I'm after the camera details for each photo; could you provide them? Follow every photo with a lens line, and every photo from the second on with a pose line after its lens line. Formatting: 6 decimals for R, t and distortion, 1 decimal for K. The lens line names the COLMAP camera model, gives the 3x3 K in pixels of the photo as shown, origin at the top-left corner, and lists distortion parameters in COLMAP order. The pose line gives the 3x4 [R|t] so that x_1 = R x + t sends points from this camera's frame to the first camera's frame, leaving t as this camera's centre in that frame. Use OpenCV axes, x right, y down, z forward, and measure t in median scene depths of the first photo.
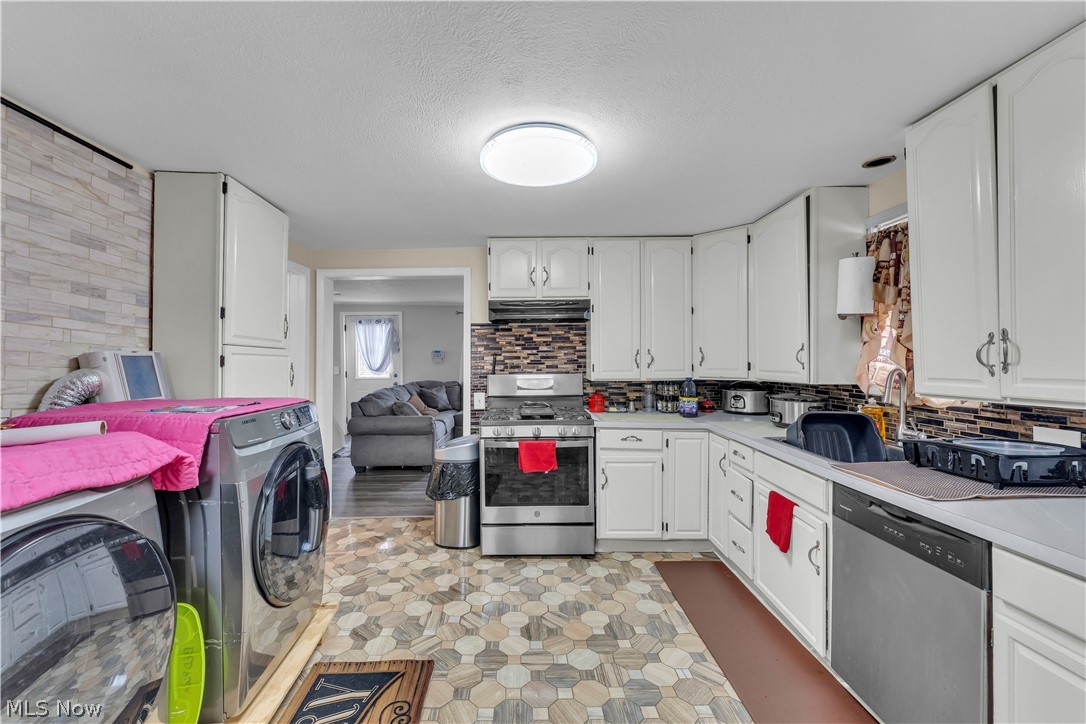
lens RADIAL K [[452.2, 0, 542.7], [0, 452.2, 358.9], [0, 0, 1]] dist [-0.002514, -0.000088]
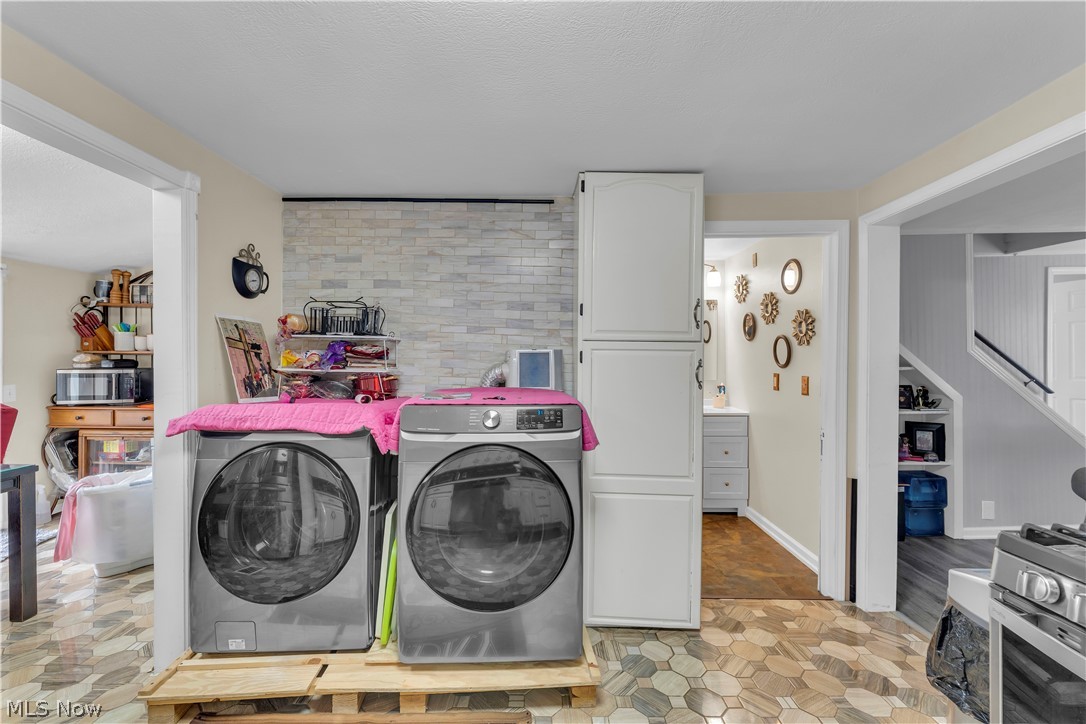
lens RADIAL K [[443.0, 0, 544.0], [0, 443.0, 358.1], [0, 0, 1]] dist [0.001017, 0.000111]
pose [[-0.056466, -0.007771, -0.998374, 0.352353], [0.006618, 0.999945, -0.008157, 0.020295], [0.998383, -0.007068, -0.056411, 1.183818]]
